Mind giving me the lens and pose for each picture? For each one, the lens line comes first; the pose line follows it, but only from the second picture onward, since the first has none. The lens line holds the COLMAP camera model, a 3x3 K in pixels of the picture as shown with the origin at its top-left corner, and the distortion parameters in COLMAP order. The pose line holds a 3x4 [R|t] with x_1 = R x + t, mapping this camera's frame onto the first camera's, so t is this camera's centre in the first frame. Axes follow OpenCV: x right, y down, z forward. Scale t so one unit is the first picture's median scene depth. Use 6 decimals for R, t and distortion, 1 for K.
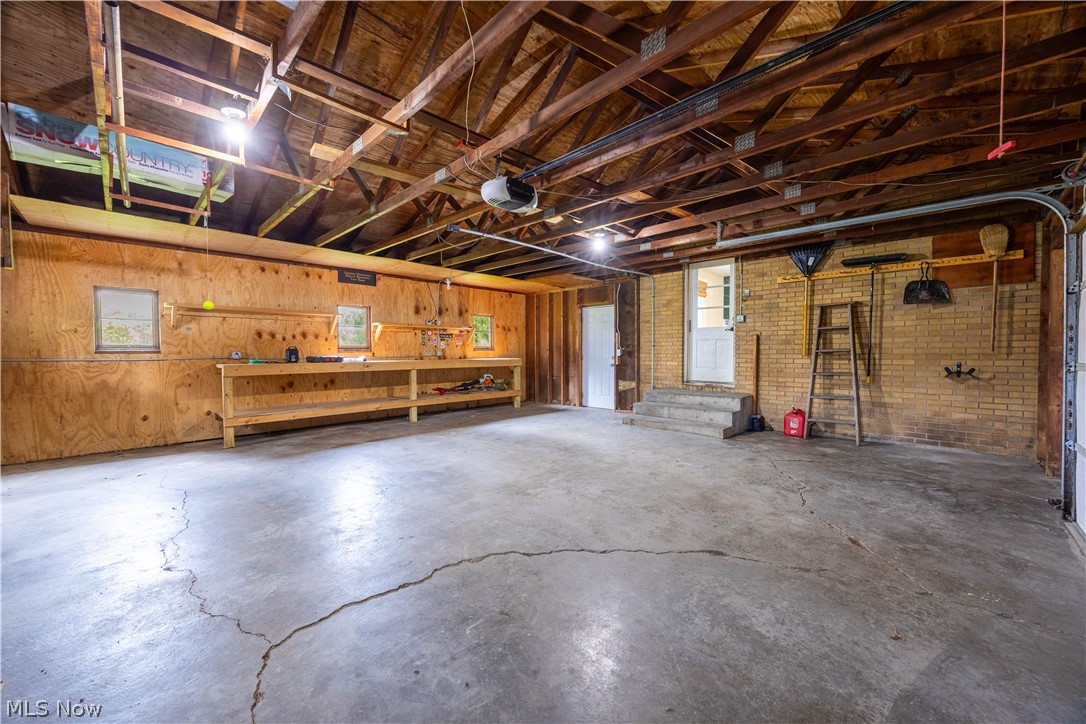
lens RADIAL K [[417.0, 0, 542.7], [0, 417.0, 362.4], [0, 0, 1]] dist [0.000267, 0.000221]
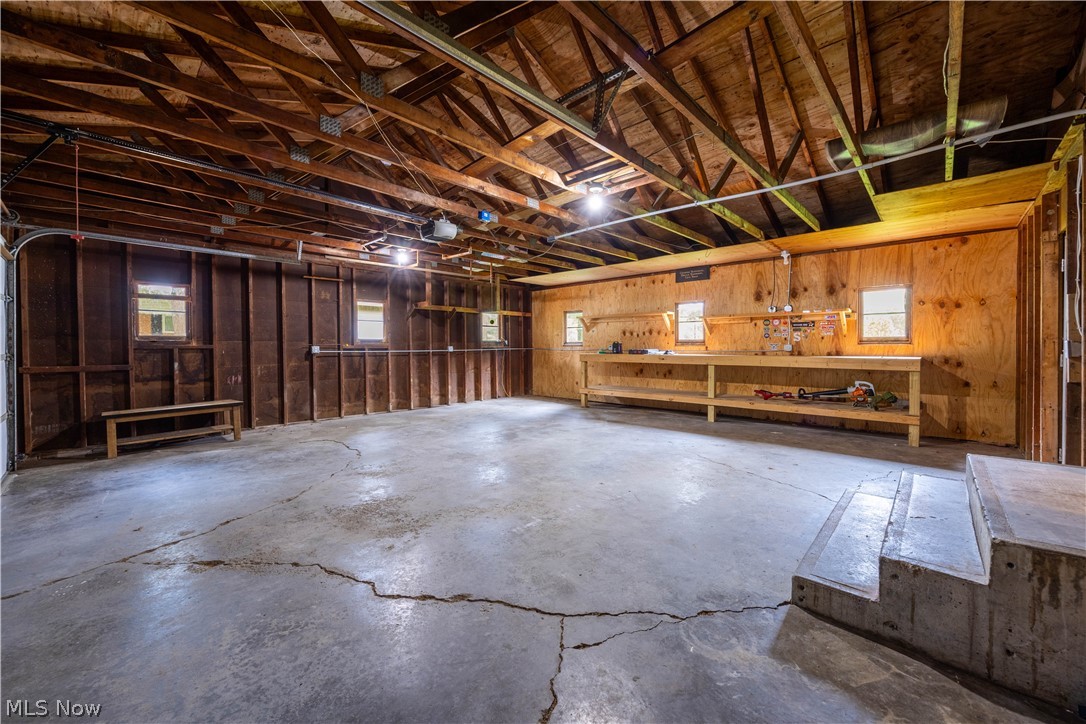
lens RADIAL K [[417.0, 0, 542.7], [0, 417.0, 351.6], [0, 0, 1]] dist [0.000267, 0.000221]
pose [[0.016944, 0.016799, -0.999715, 0.595550], [-0.025374, 0.999544, 0.016367, -0.017867], [0.999534, 0.025090, 0.017362, 0.607642]]
